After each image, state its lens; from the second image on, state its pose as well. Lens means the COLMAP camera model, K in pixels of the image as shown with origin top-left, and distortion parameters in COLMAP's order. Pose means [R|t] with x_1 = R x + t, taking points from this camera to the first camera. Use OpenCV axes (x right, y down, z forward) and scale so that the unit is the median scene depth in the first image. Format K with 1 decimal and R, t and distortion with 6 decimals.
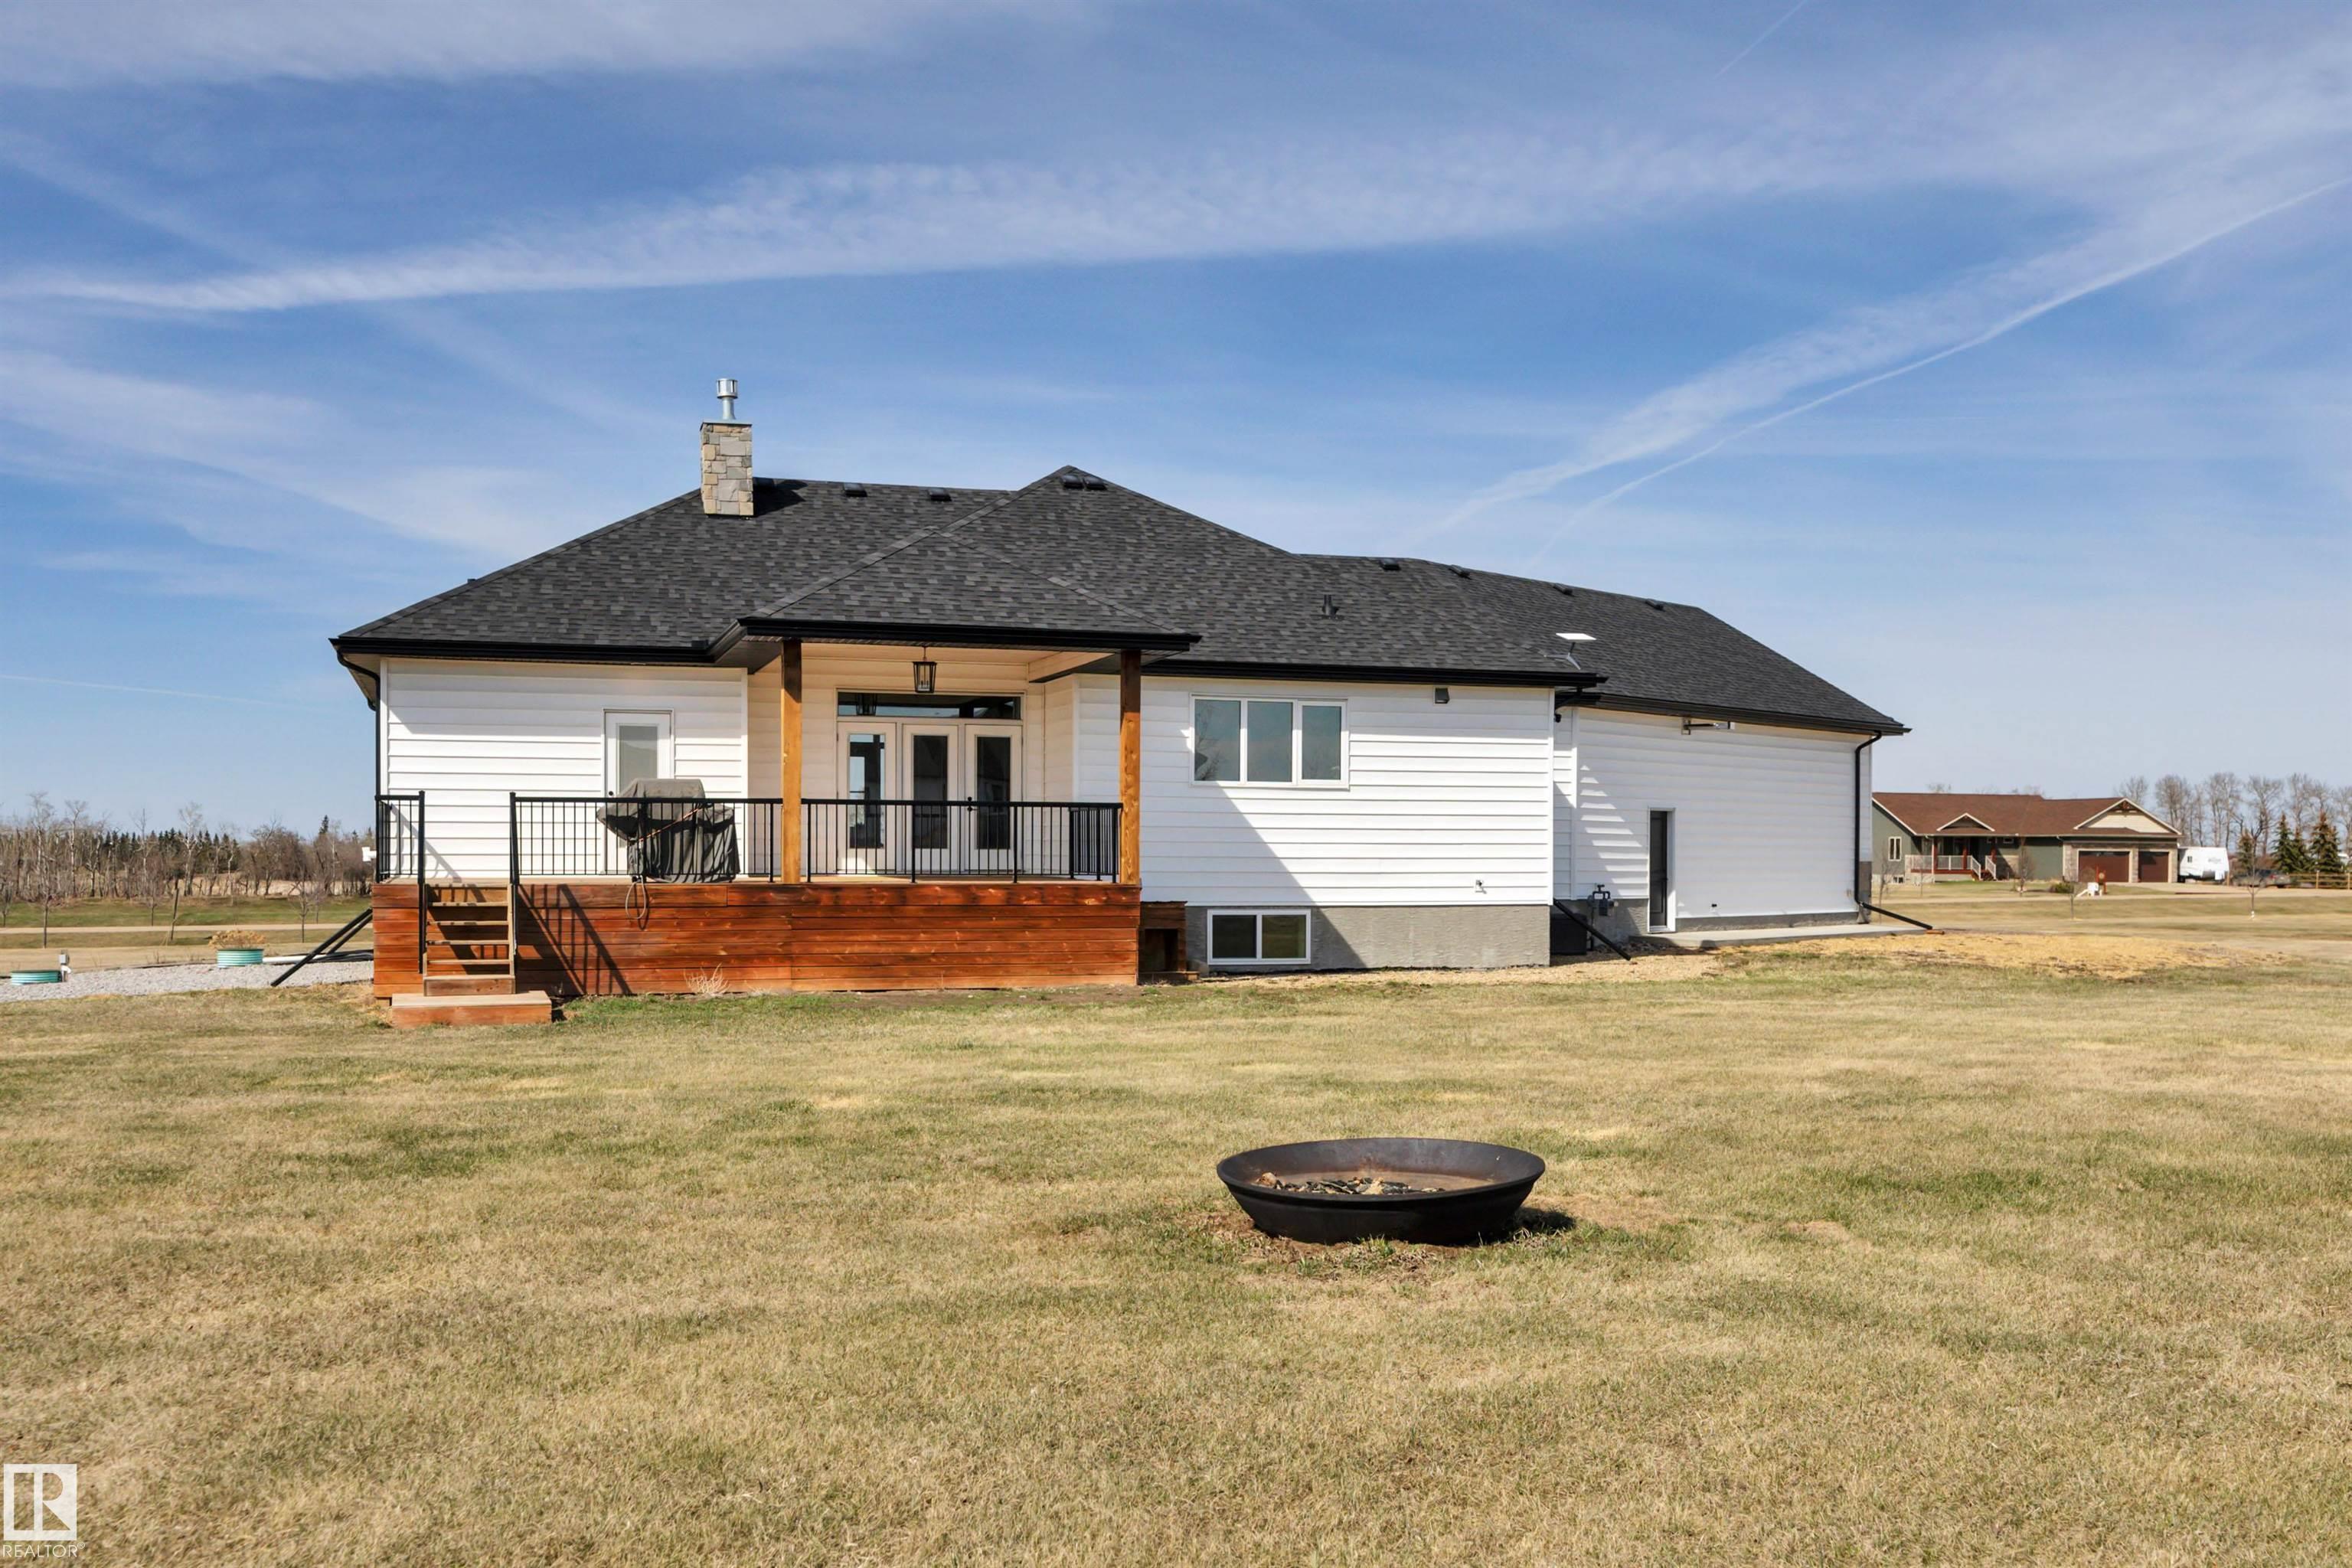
lens RADIAL K [[2255.4, 0, 1173.5], [0, 2255.4, 773.9], [0, 0, 1]] dist [-0.005083, 0.005186]
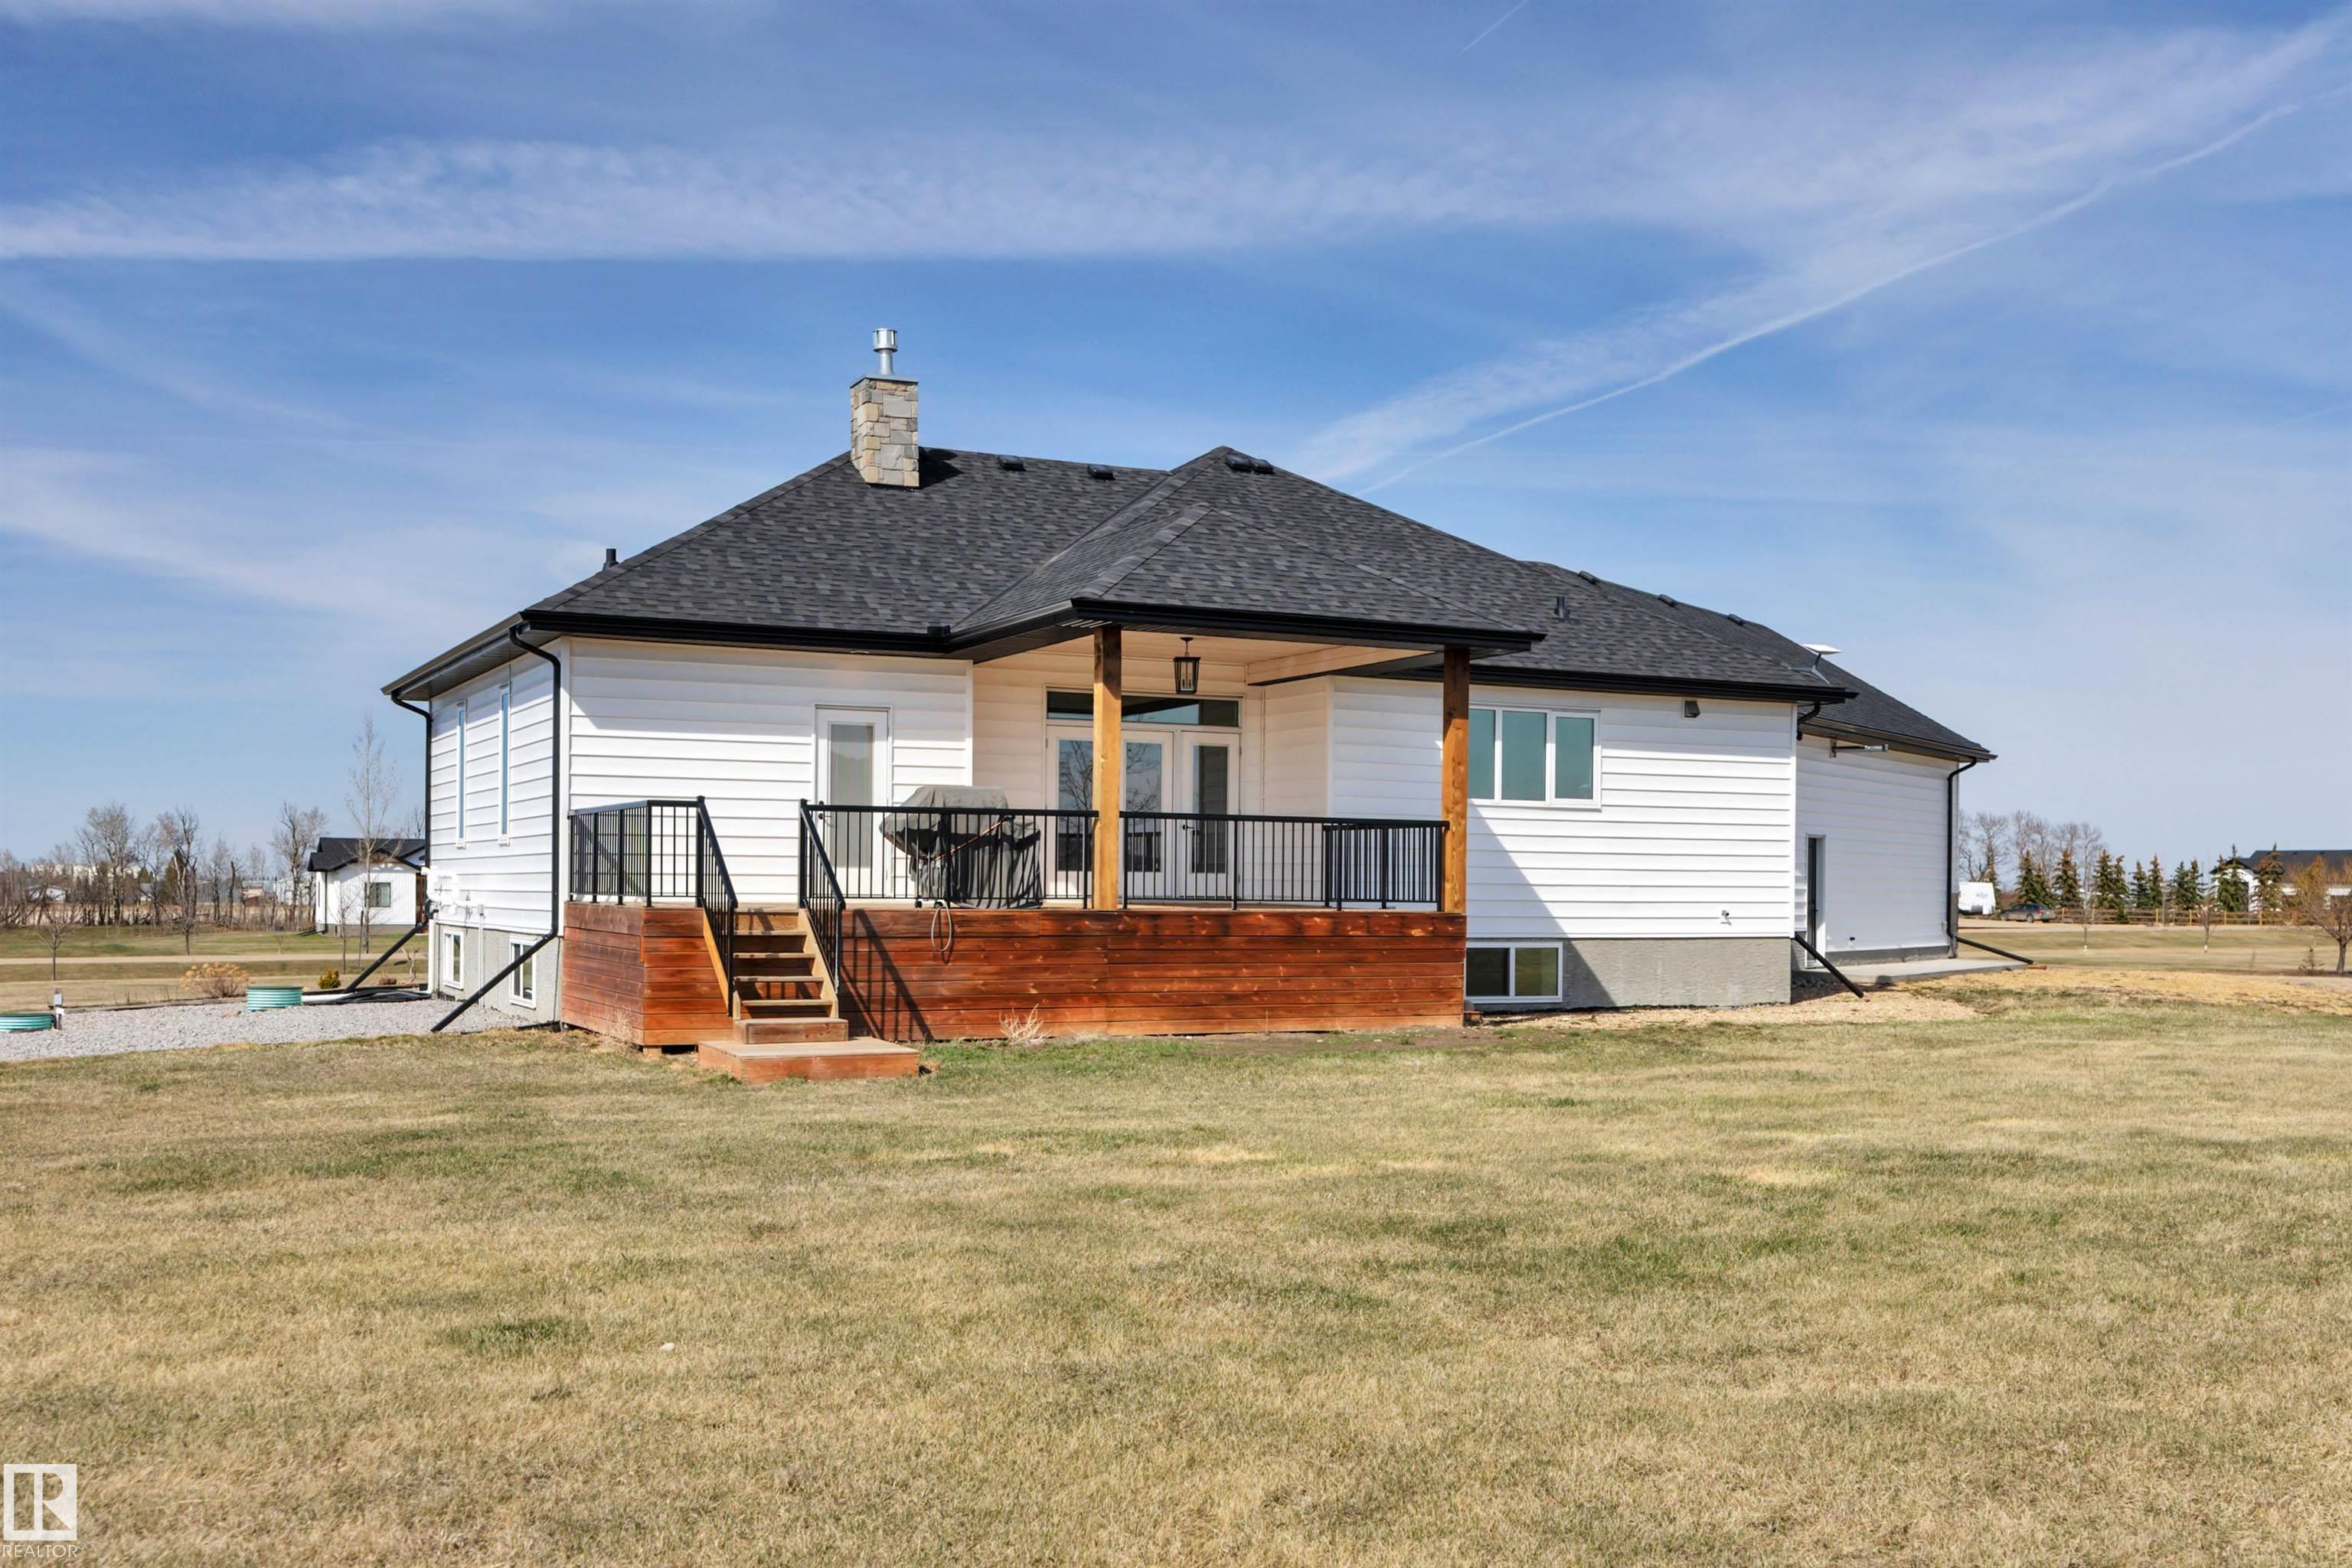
lens RADIAL K [[2319.3, 0, 1170.3], [0, 2319.3, 788.4], [0, 0, 1]] dist [-0.000283, 0.002822]
pose [[0.986632, 0.014088, 0.162356, -0.246422], [-0.013251, 0.999893, -0.006240, 0.006372], [-0.162426, 0.004005, 0.986713, 0.106490]]
